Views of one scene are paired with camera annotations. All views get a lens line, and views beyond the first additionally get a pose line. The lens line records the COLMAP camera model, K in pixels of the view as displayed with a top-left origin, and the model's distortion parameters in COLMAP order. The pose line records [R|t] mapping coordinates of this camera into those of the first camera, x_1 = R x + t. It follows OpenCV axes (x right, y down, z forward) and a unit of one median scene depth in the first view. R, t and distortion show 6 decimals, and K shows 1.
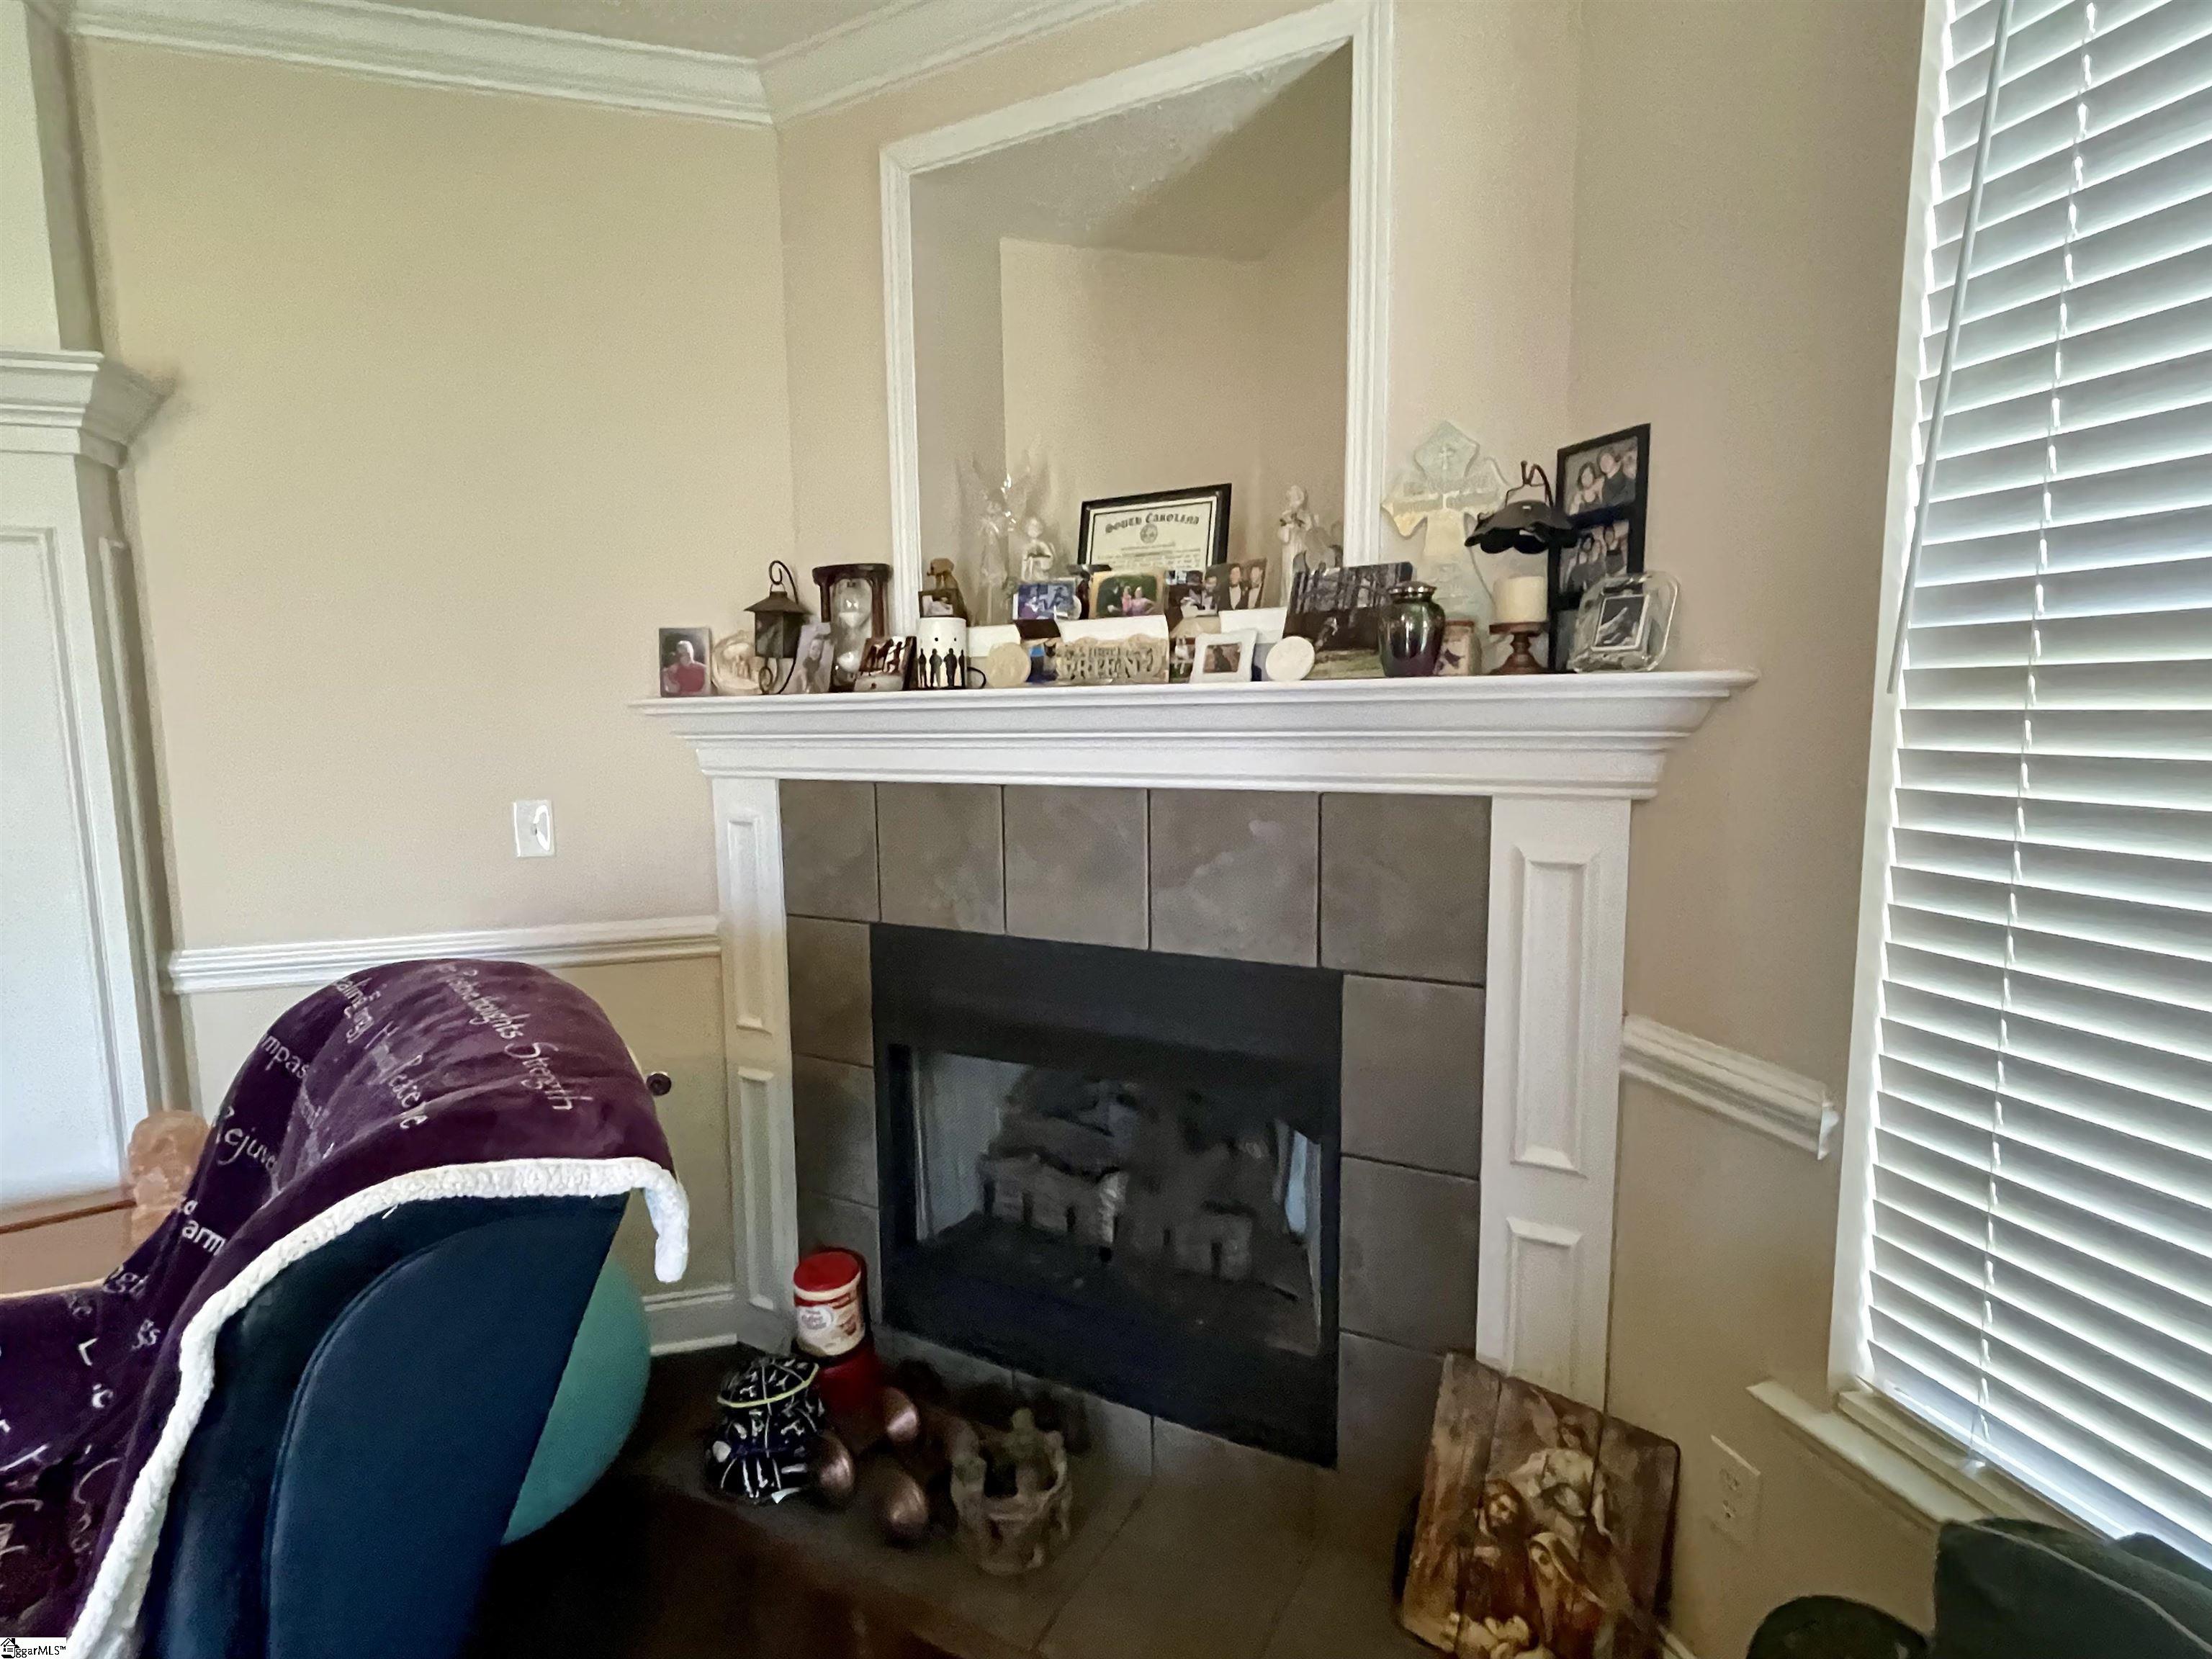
lens RADIAL K [[1100.4, 0, 1106.0], [0, 1100.4, 829.5], [0, 0, 1]] dist [-0.000937, 0.000485]
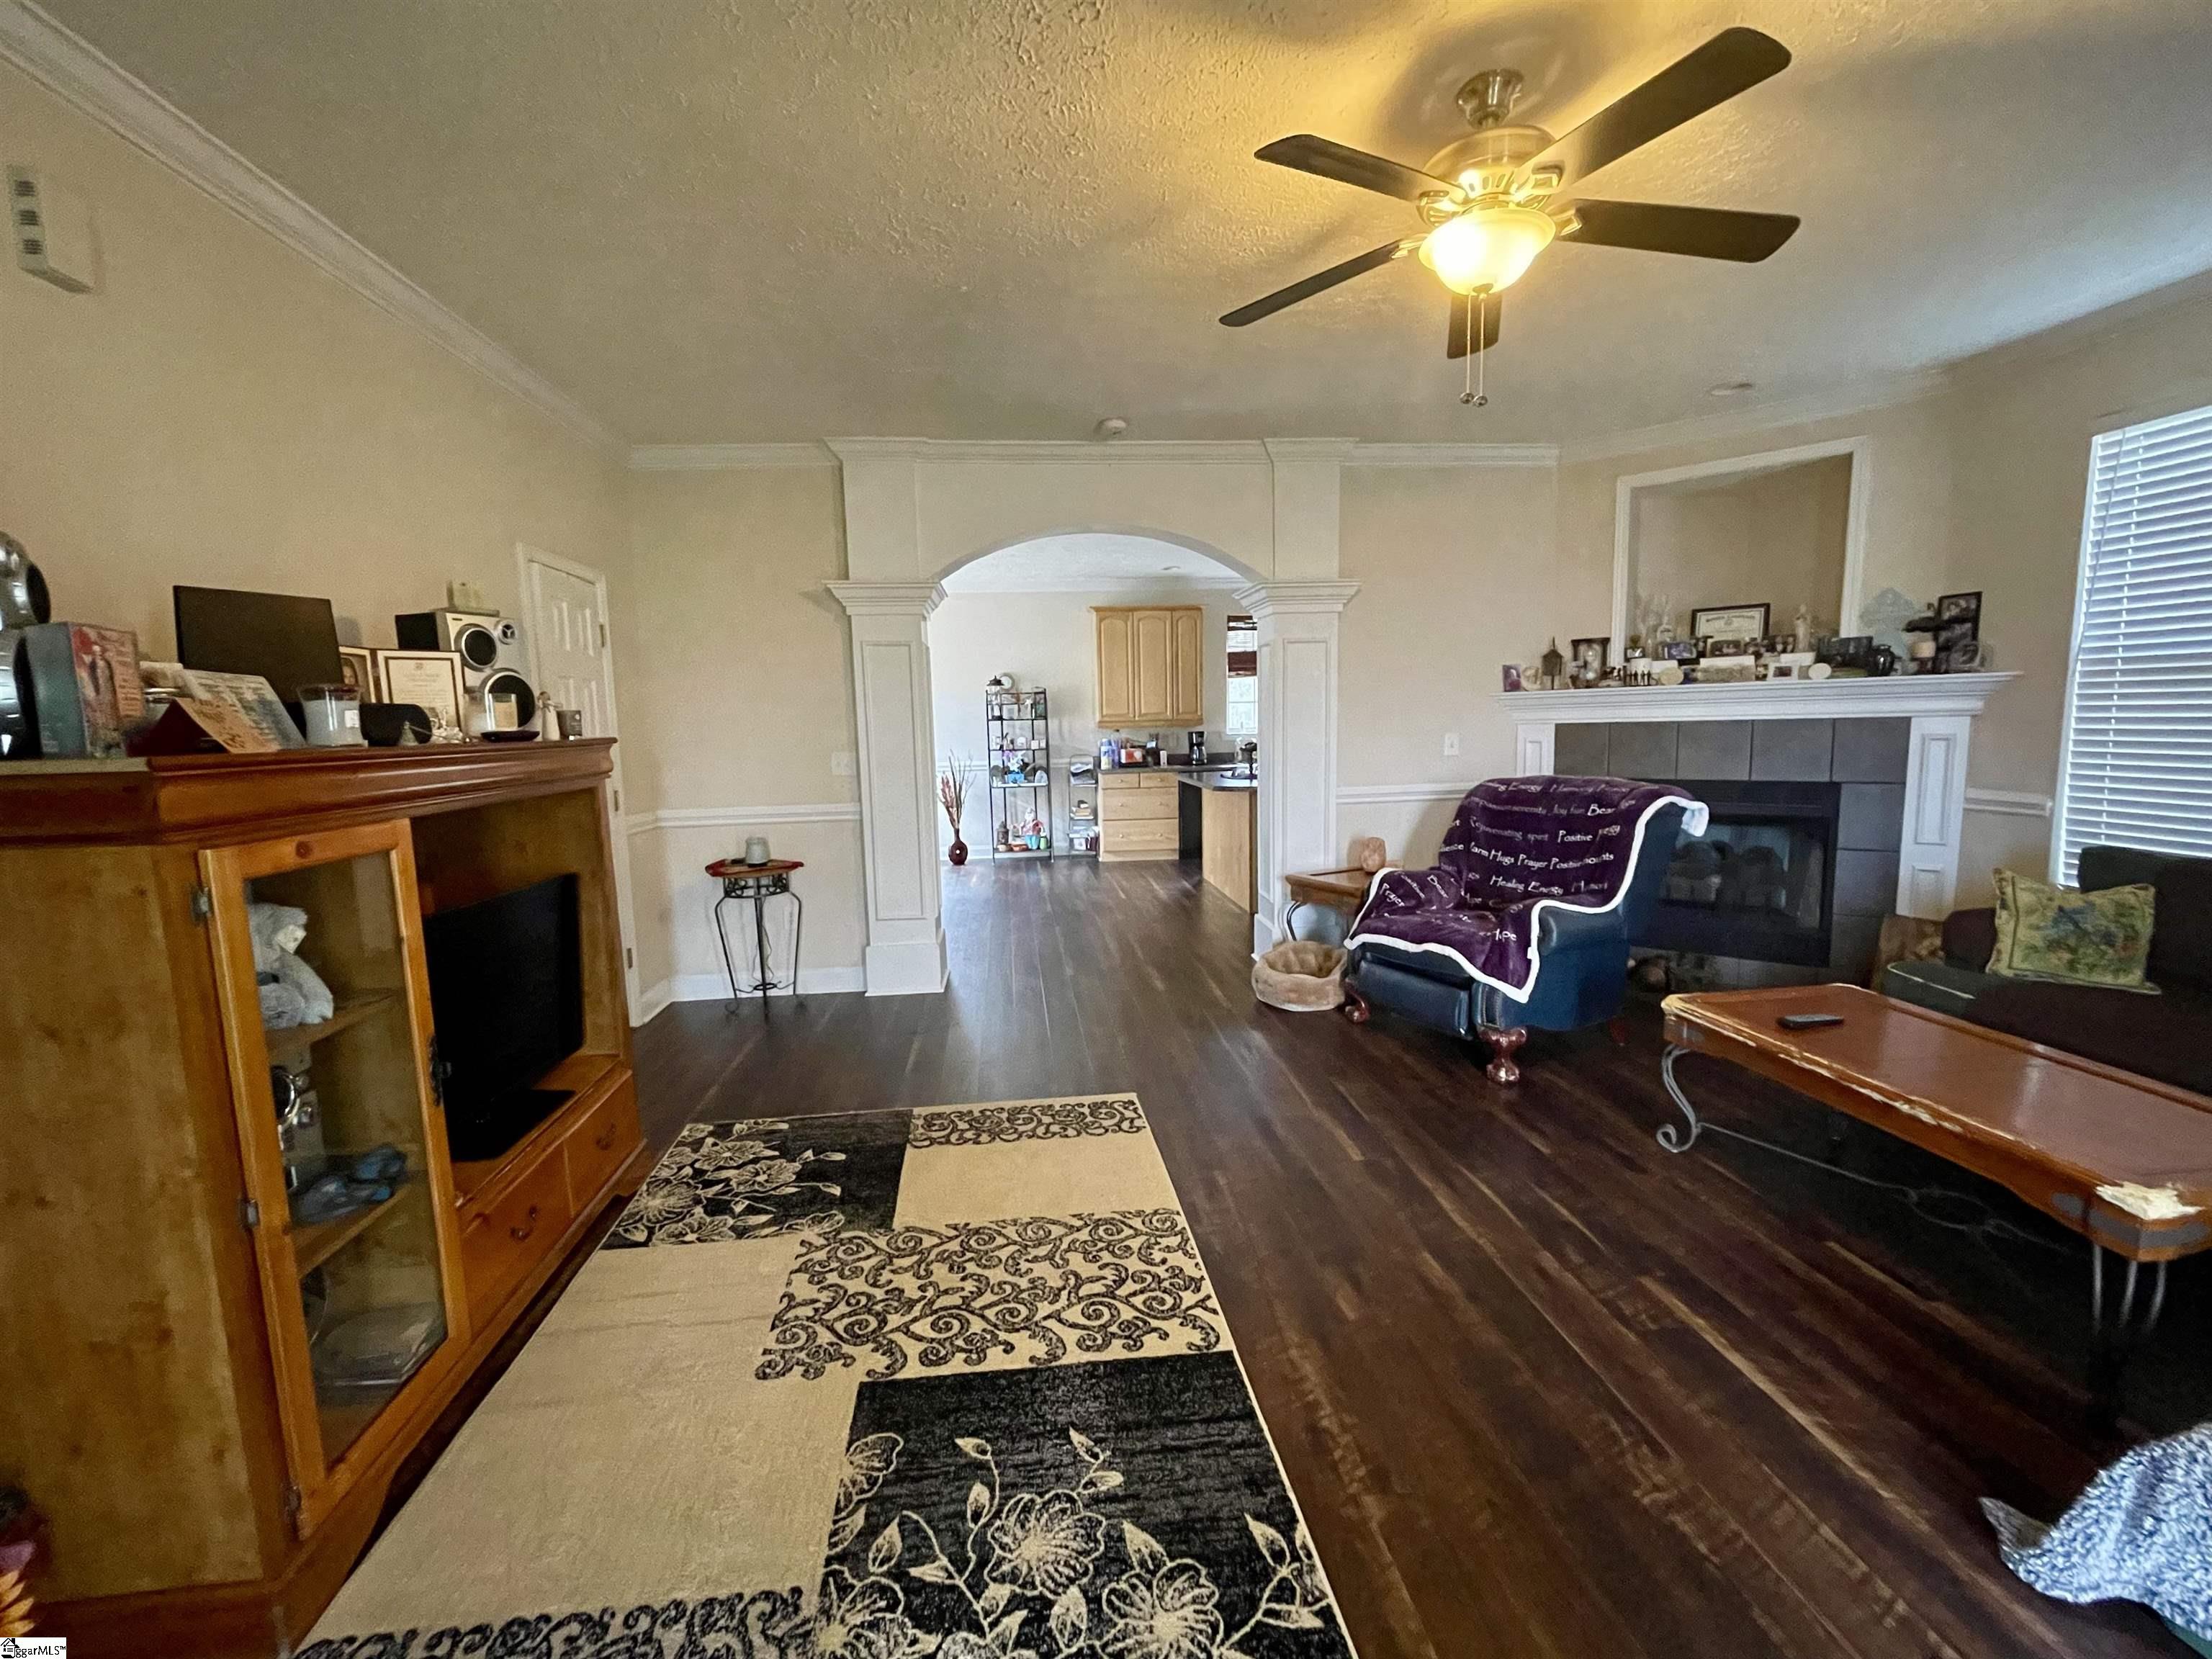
lens RADIAL K [[935.4, 0, 1099.3], [0, 935.4, 833.7], [0, 0, 1]] dist [-0.000572, 0.000262]
pose [[0.983822, 0.008078, -0.178968, -1.211942], [-0.005945, 0.999905, 0.012453, 0.239596], [0.179051, -0.011188, 0.983776, -1.676039]]
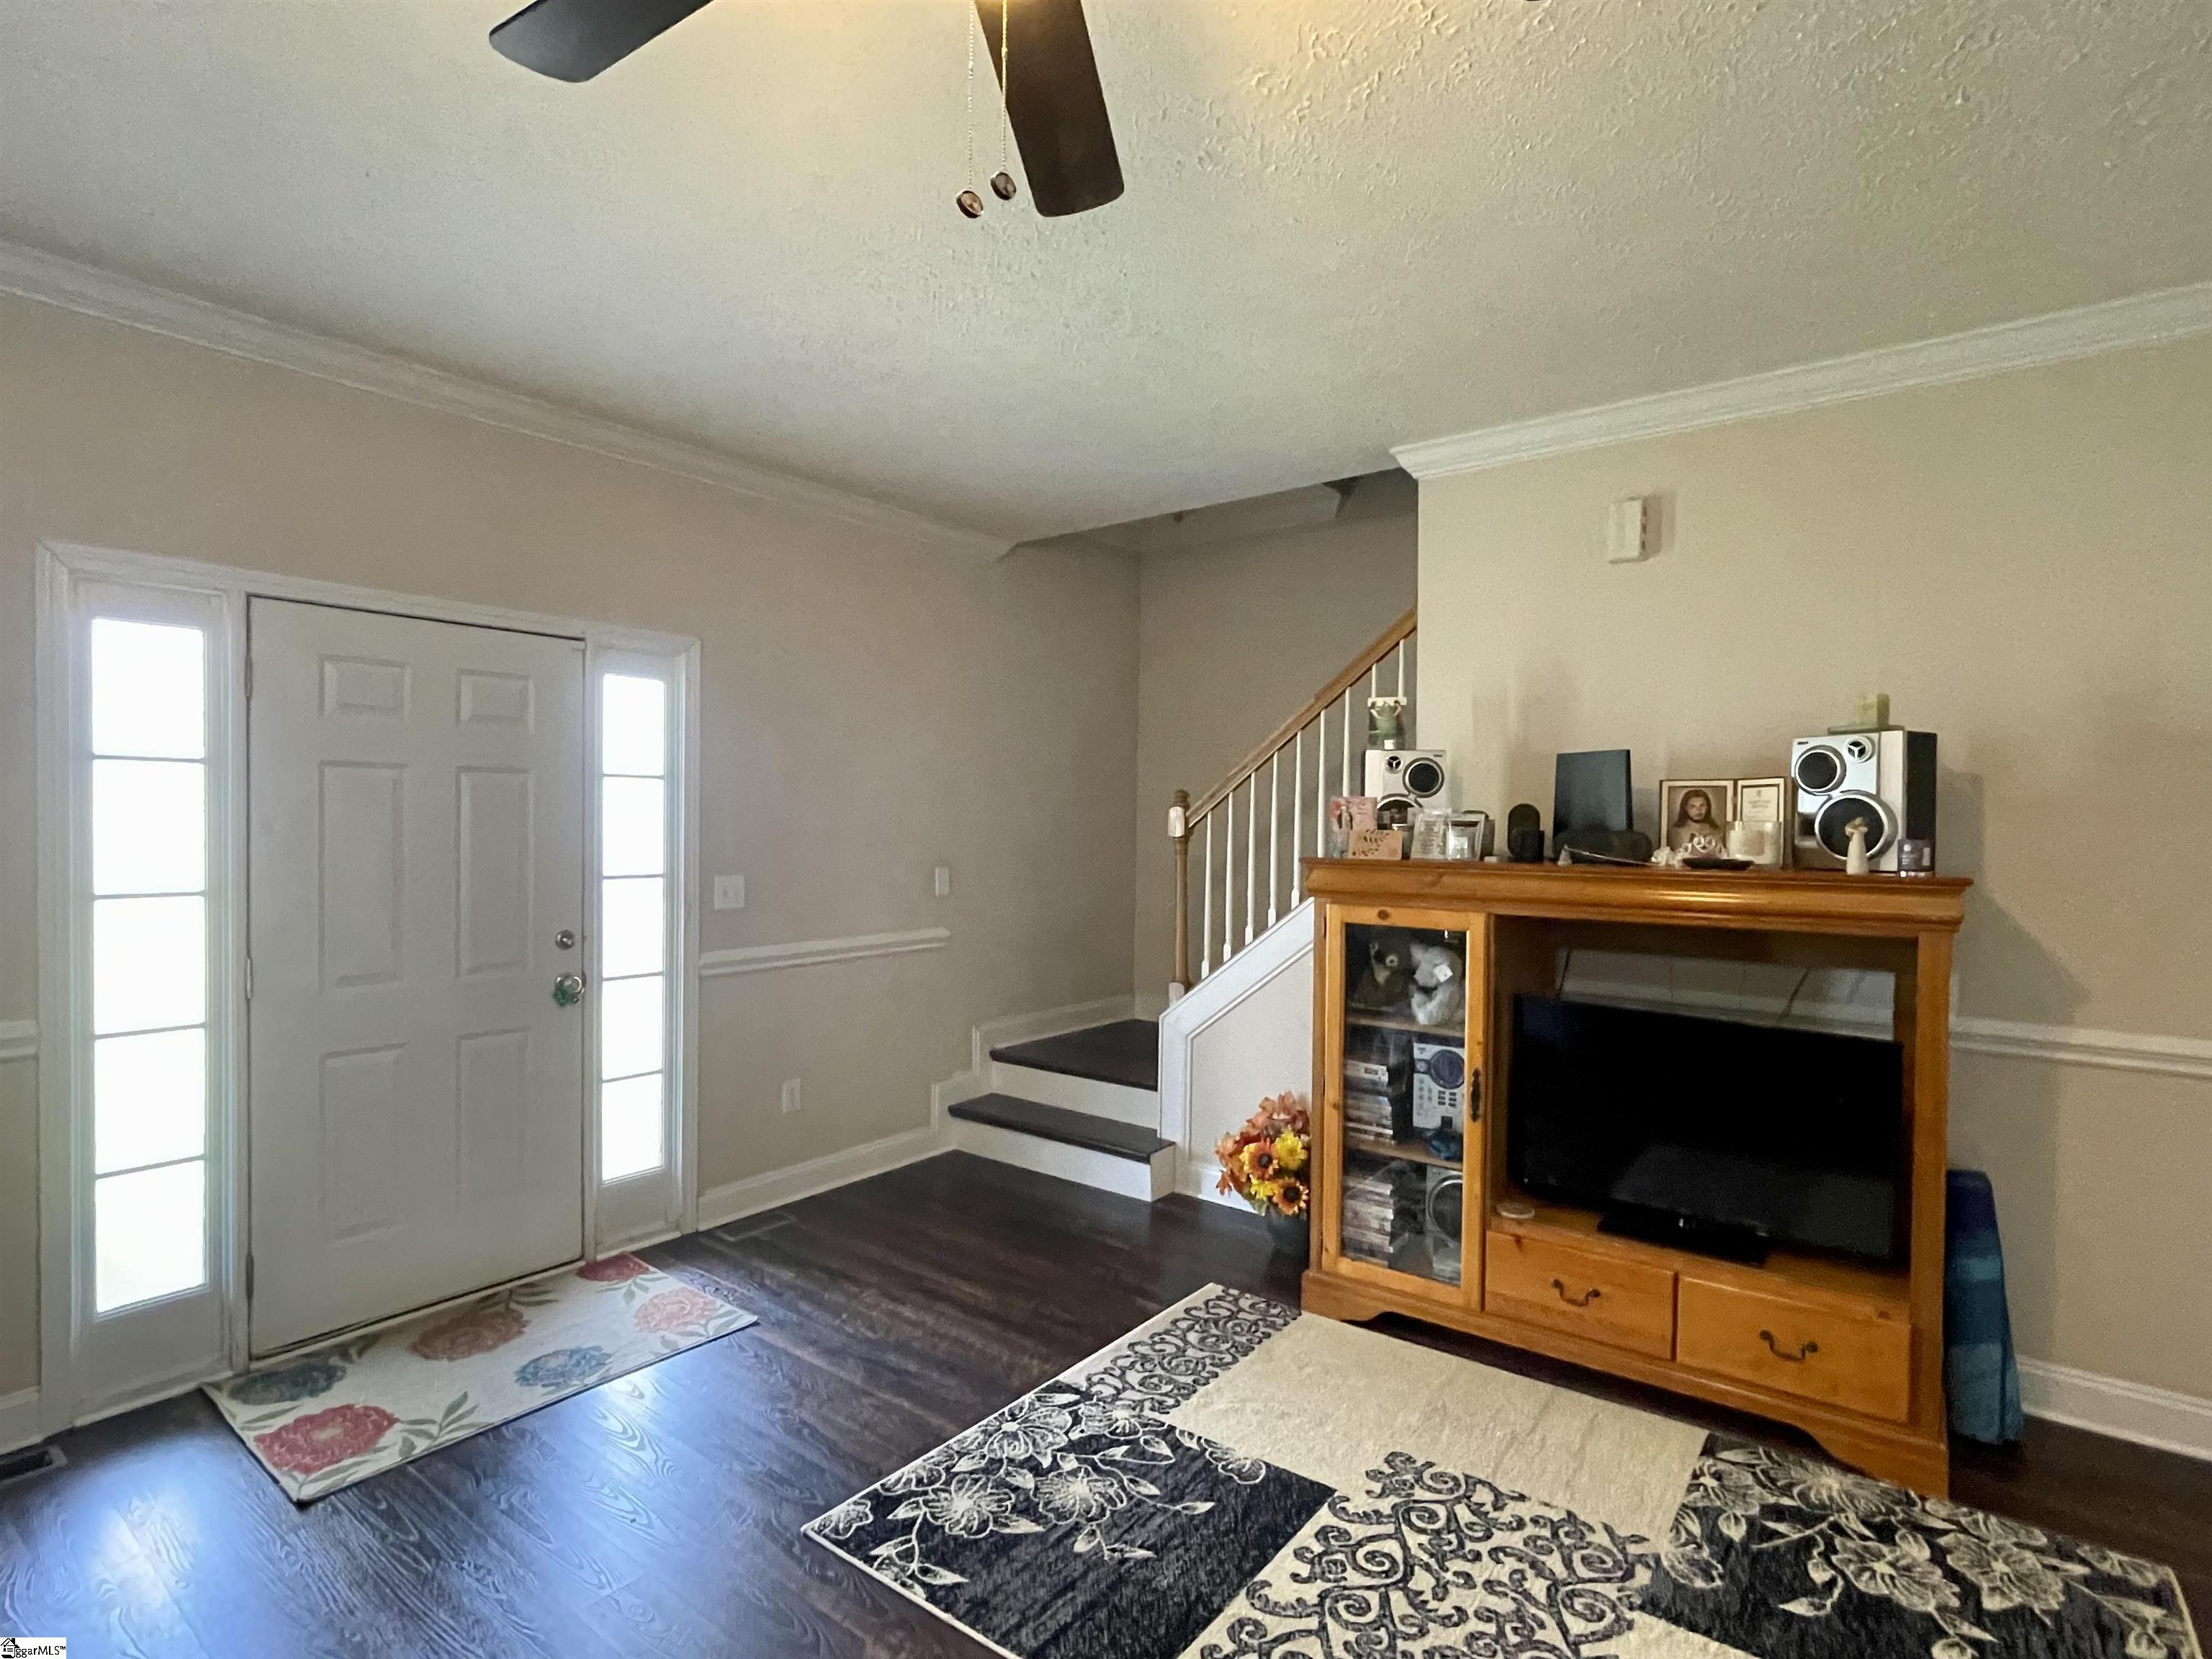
lens RADIAL K [[1121.5, 0, 1081.1], [0, 1121.5, 828.7], [0, 0, 1]] dist [-0.002065, 0.001921]
pose [[-0.813856, 0.008065, -0.581011, -0.639783], [-0.065803, 0.992192, 0.105945, -0.024606], [0.577329, 0.124456, -0.806971, 0.159648]]
